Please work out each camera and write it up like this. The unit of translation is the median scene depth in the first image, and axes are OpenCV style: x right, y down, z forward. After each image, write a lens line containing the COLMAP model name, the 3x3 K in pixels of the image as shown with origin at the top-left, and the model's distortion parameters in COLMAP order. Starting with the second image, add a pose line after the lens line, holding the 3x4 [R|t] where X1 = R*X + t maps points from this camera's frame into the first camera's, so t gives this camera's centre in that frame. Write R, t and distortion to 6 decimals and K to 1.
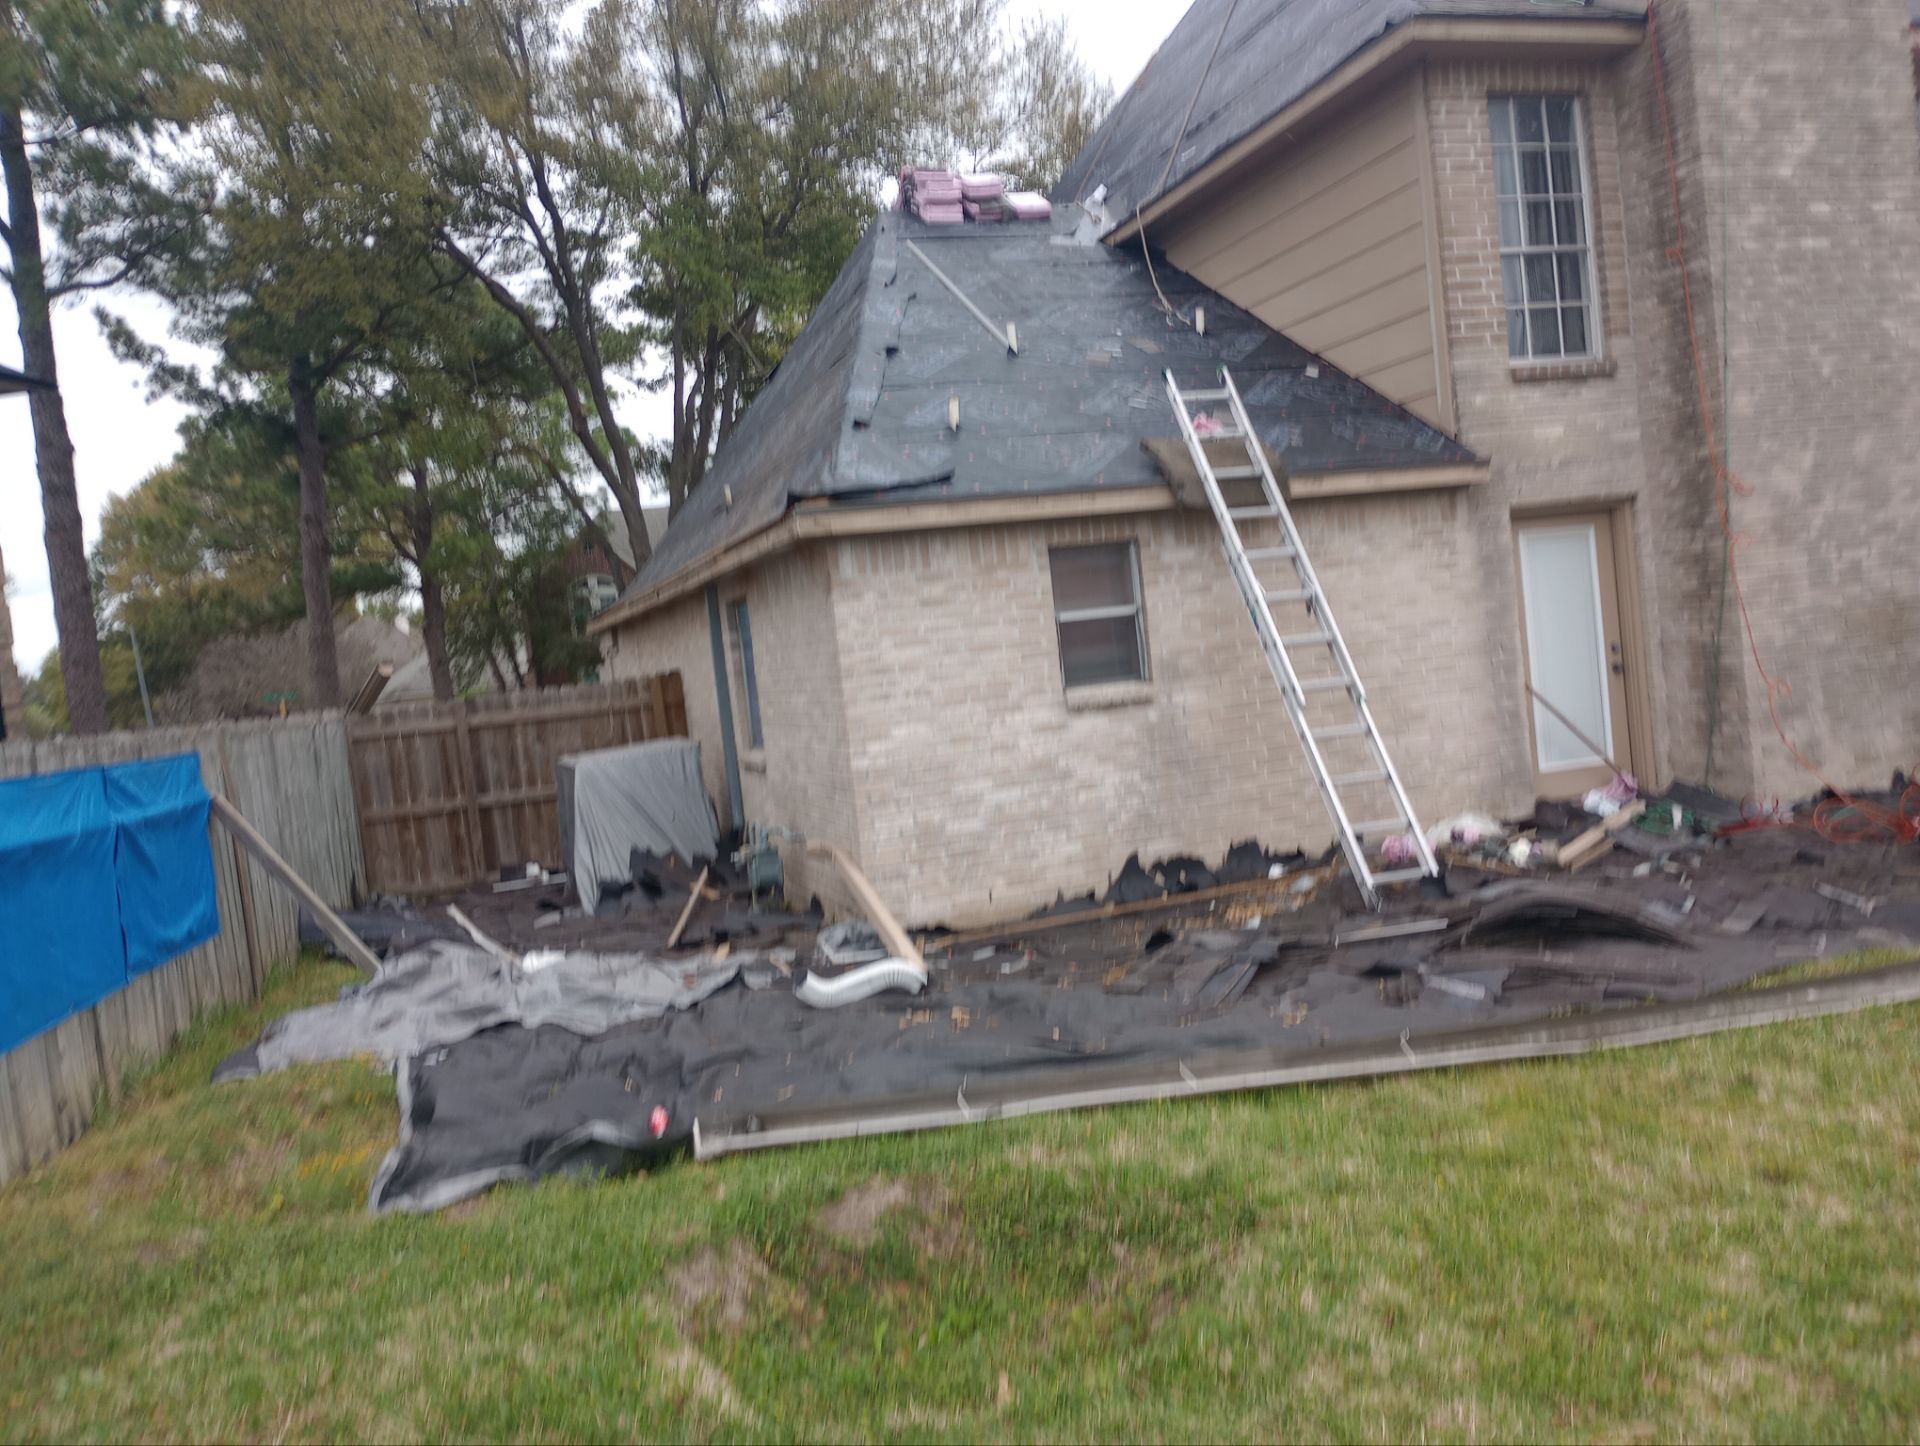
lens RADIAL K [[1567.4, 0, 953.5], [0, 1567.4, 717.8], [0, 0, 1]] dist [0.026428, -0.042655]
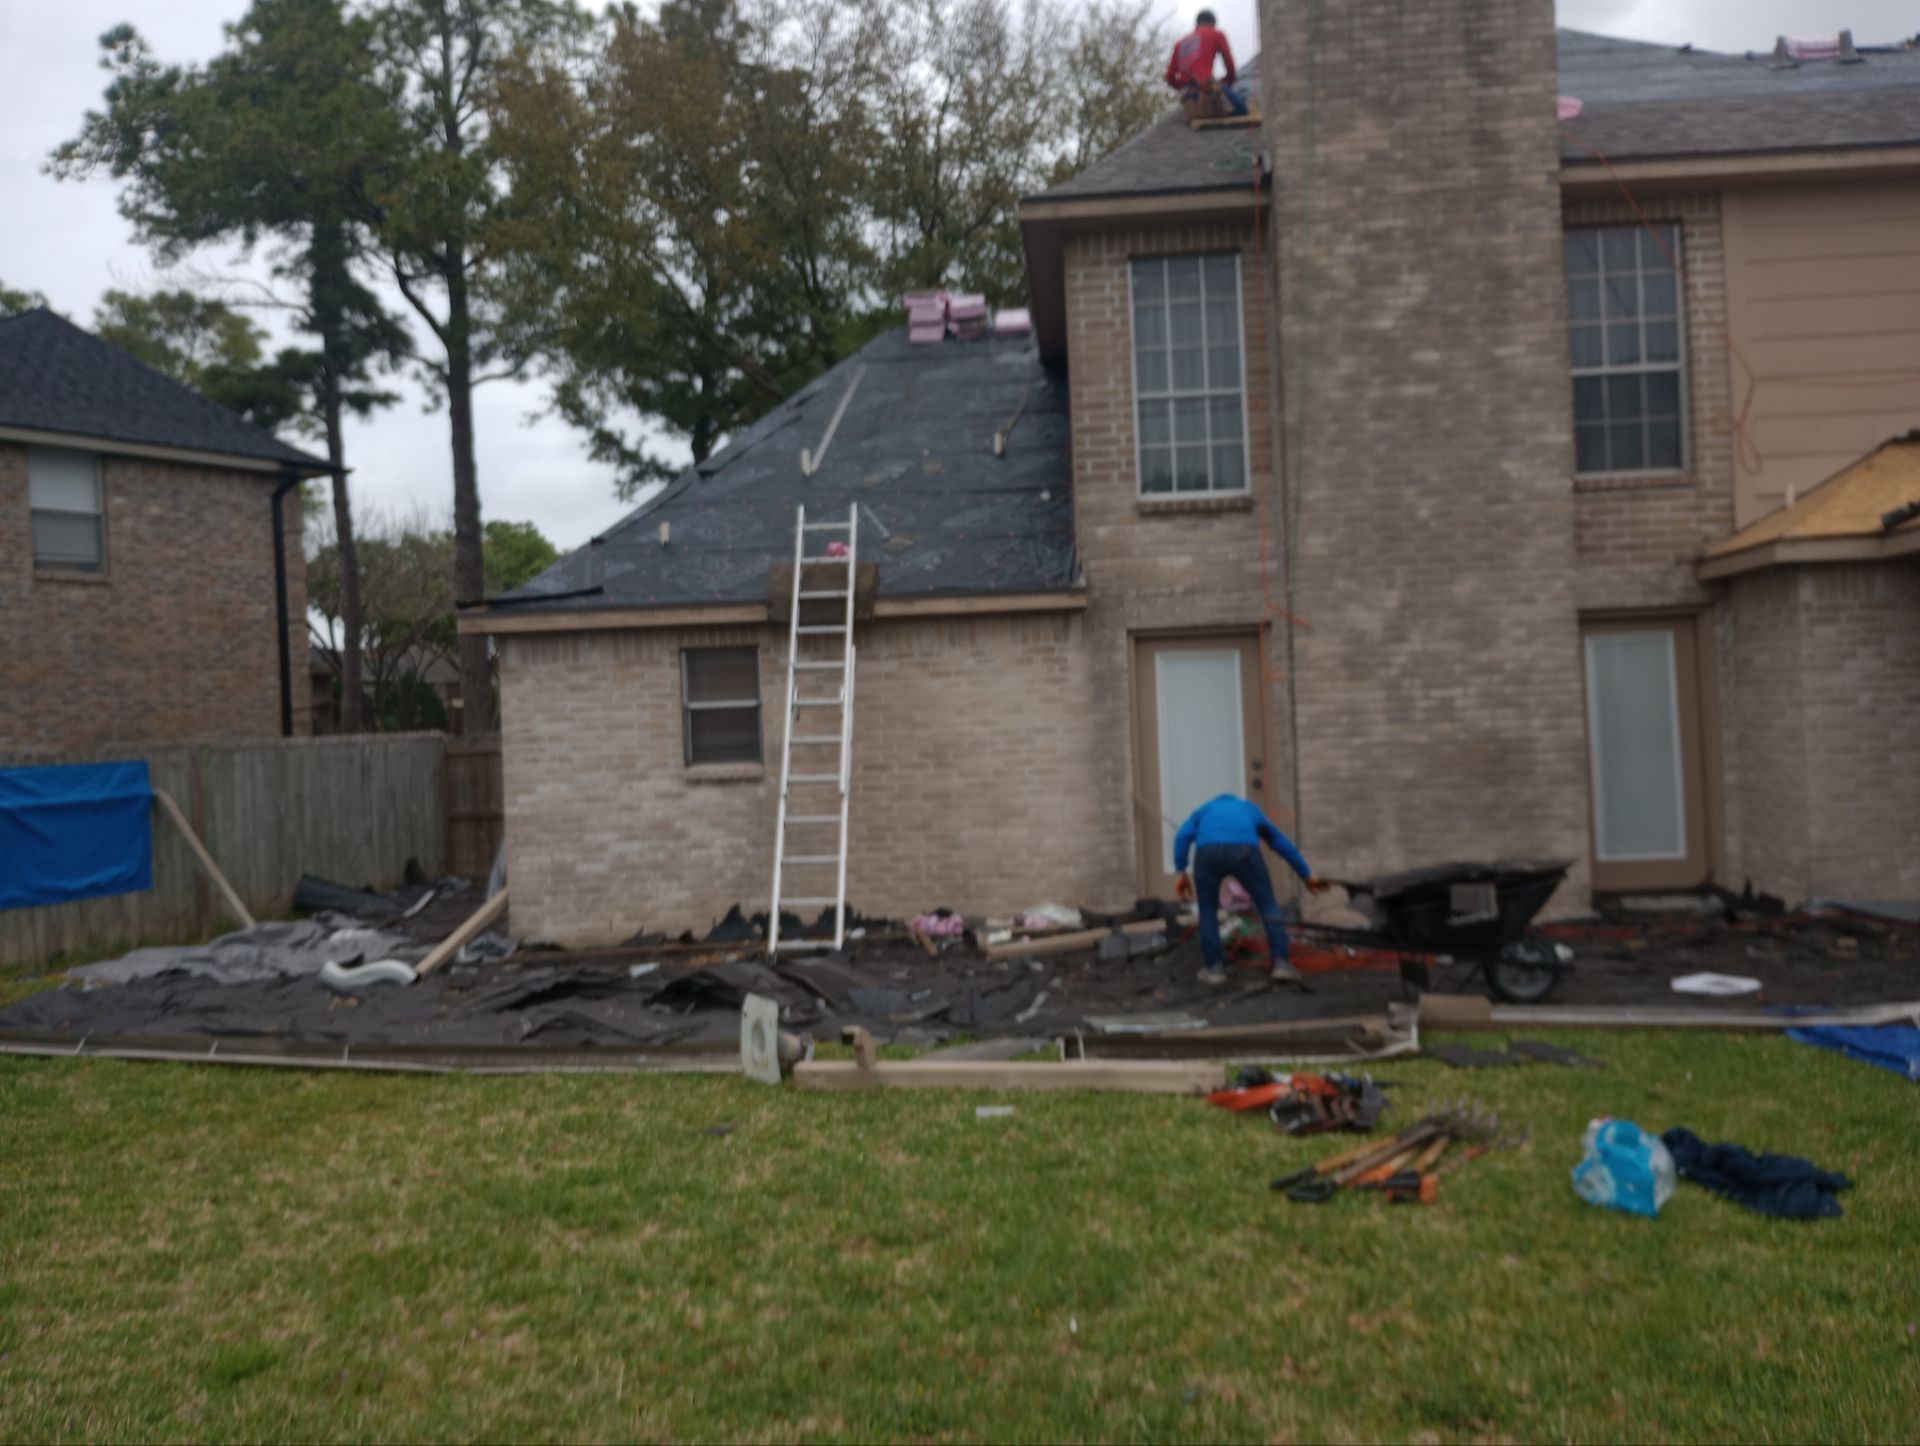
lens RADIAL K [[1545.2, 0, 943.9], [0, 1545.2, 710.8], [0, 0, 1]] dist [0.008265, -0.021735]
pose [[0.932710, 0.067235, -0.354304, 0.635527], [-0.074978, 0.997152, -0.008155, -0.060894], [0.352747, 0.034171, 0.935095, -0.050325]]
